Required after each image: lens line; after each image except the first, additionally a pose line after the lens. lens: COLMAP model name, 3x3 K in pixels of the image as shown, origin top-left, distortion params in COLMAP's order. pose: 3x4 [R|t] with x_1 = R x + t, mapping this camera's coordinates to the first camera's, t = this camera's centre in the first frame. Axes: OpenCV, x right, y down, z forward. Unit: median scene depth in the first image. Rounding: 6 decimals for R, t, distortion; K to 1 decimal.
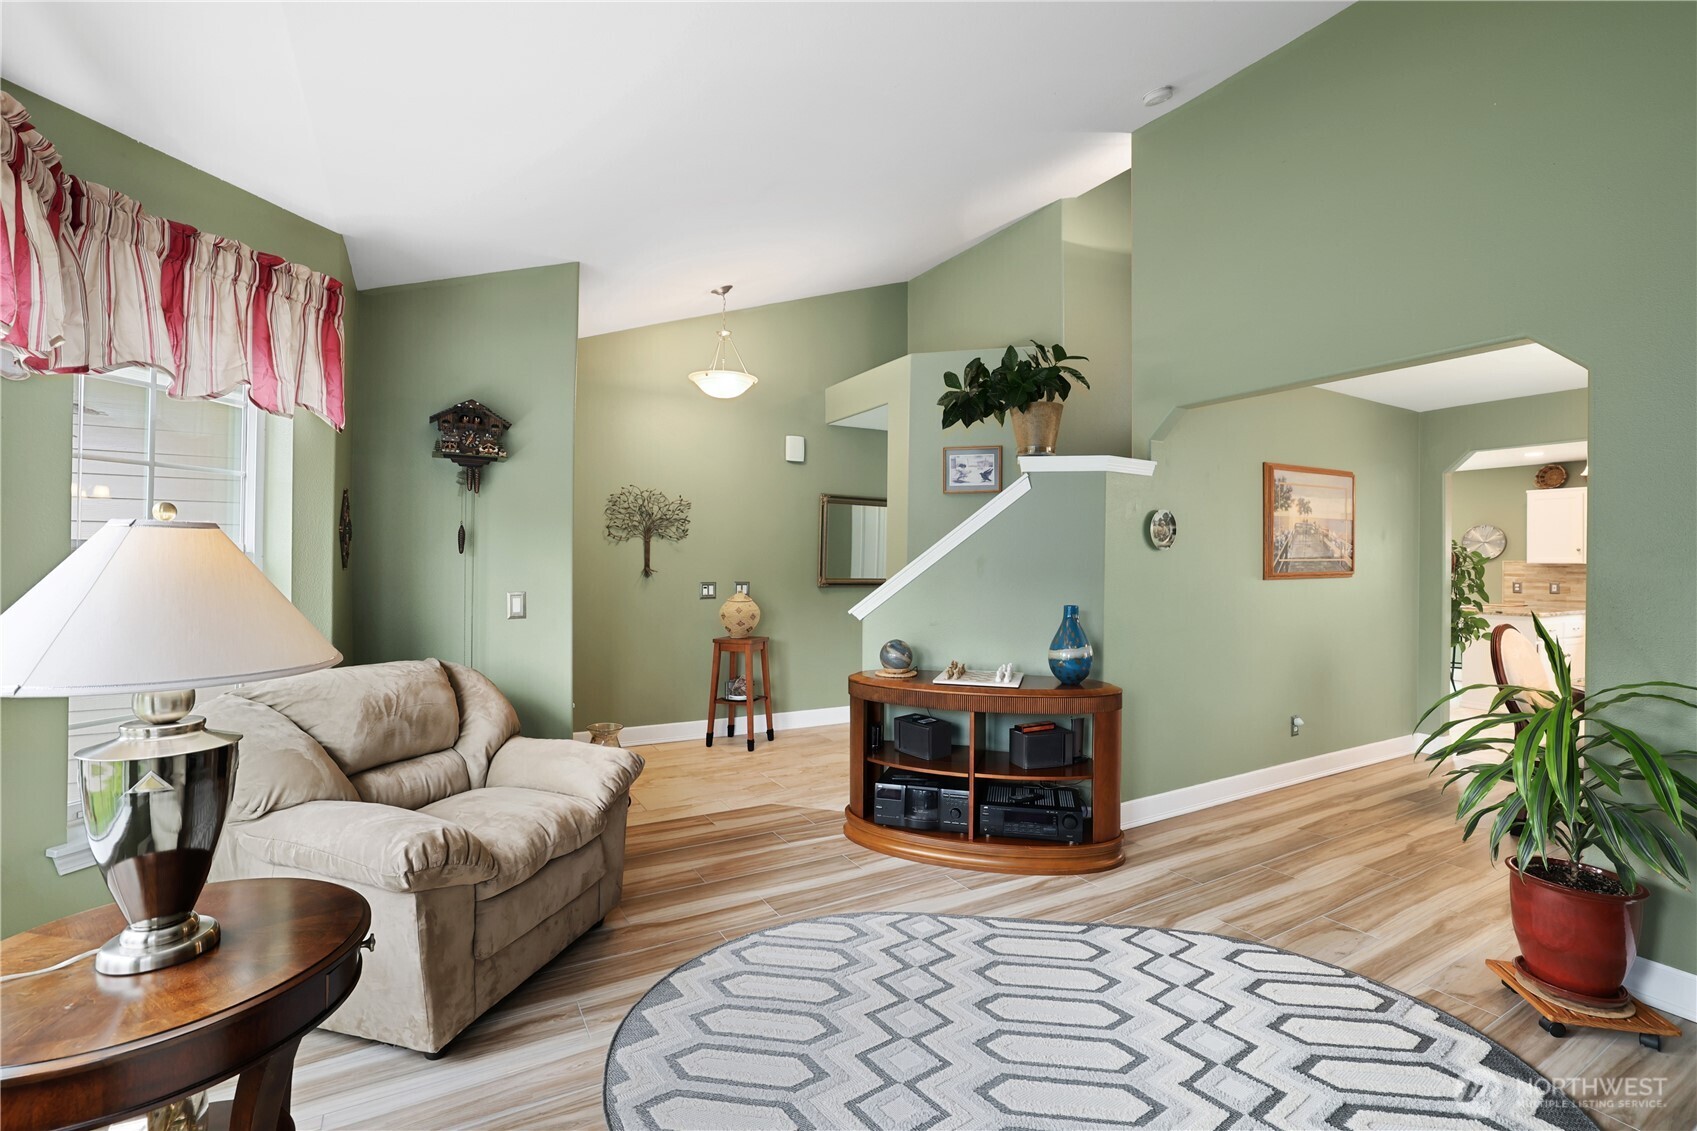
lens RADIAL K [[740.8, 0, 862.1], [0, 740.8, 560.0], [0, 0, 1]] dist [-0.016293, 0.005587]
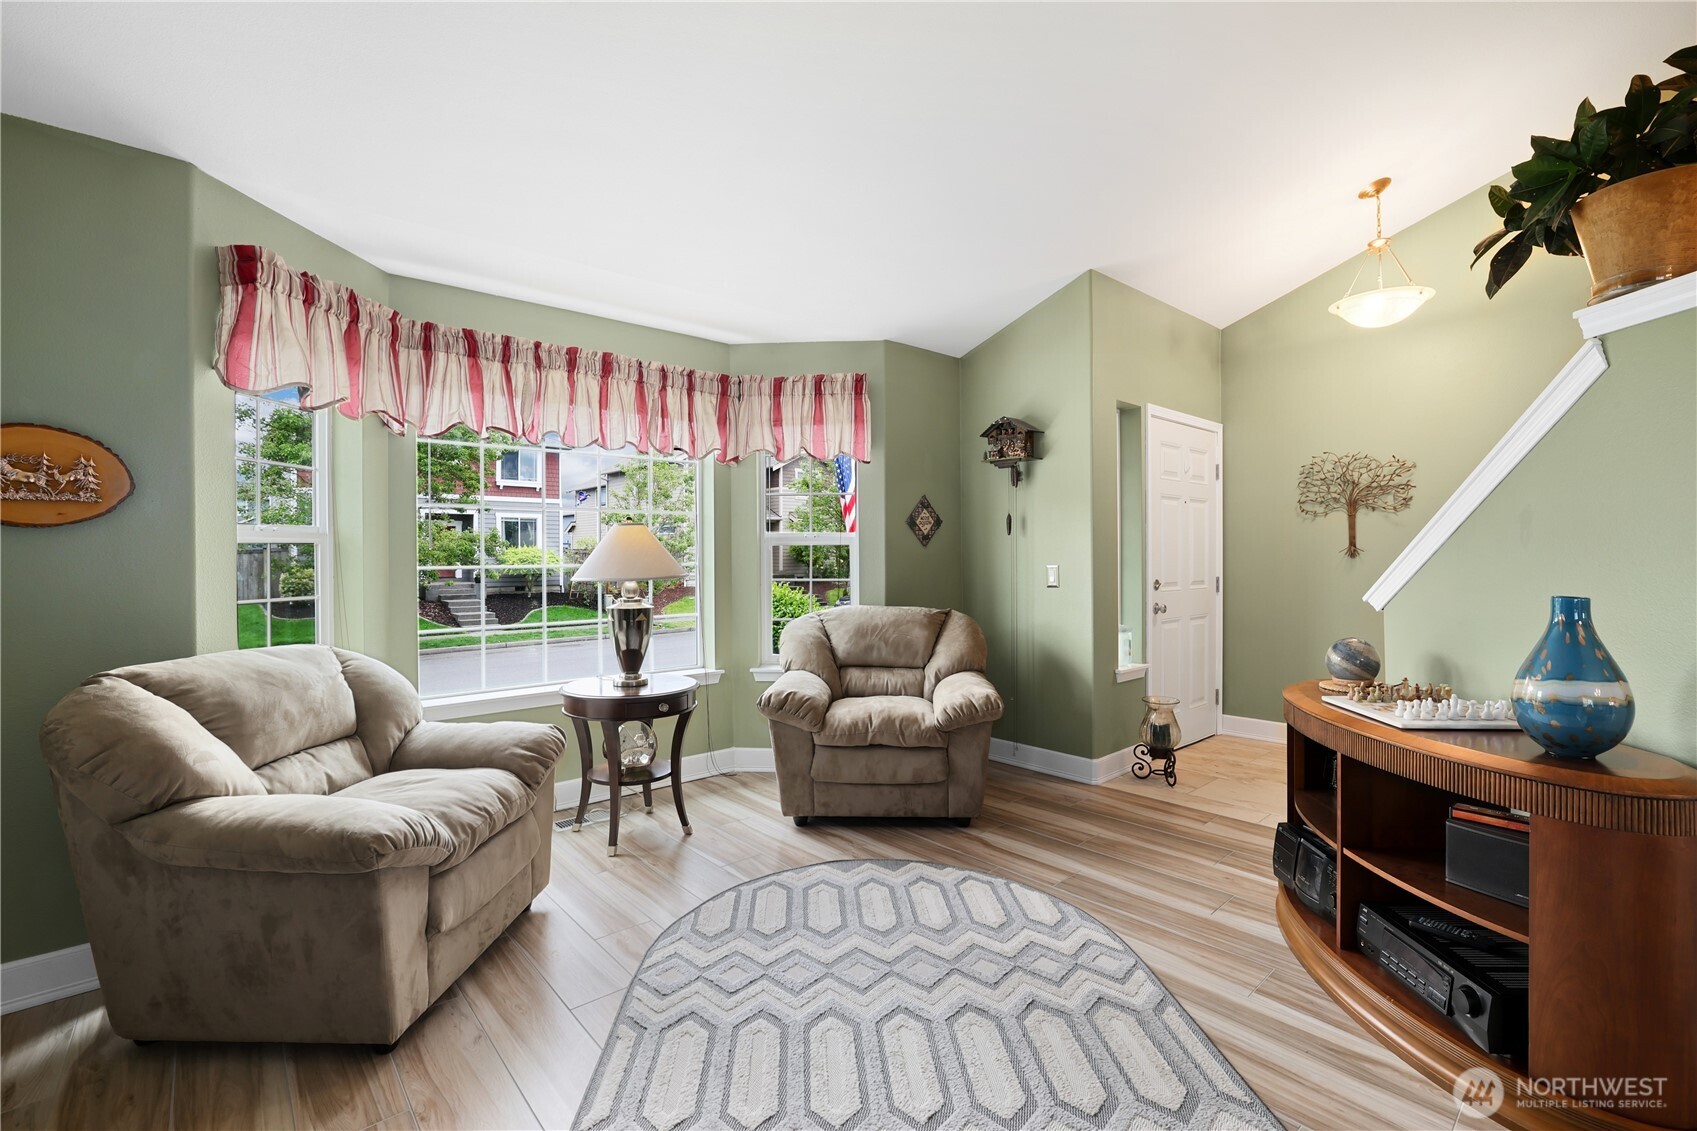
lens RADIAL K [[740.8, 0, 863.0], [0, 740.8, 567.3], [0, 0, 1]] dist [-0.016293, 0.005587]
pose [[0.222115, 0.004430, -0.975010, 0.742851], [0.012324, 0.999897, 0.007351, 0.038919], [0.974943, -0.013649, 0.222038, 0.497846]]
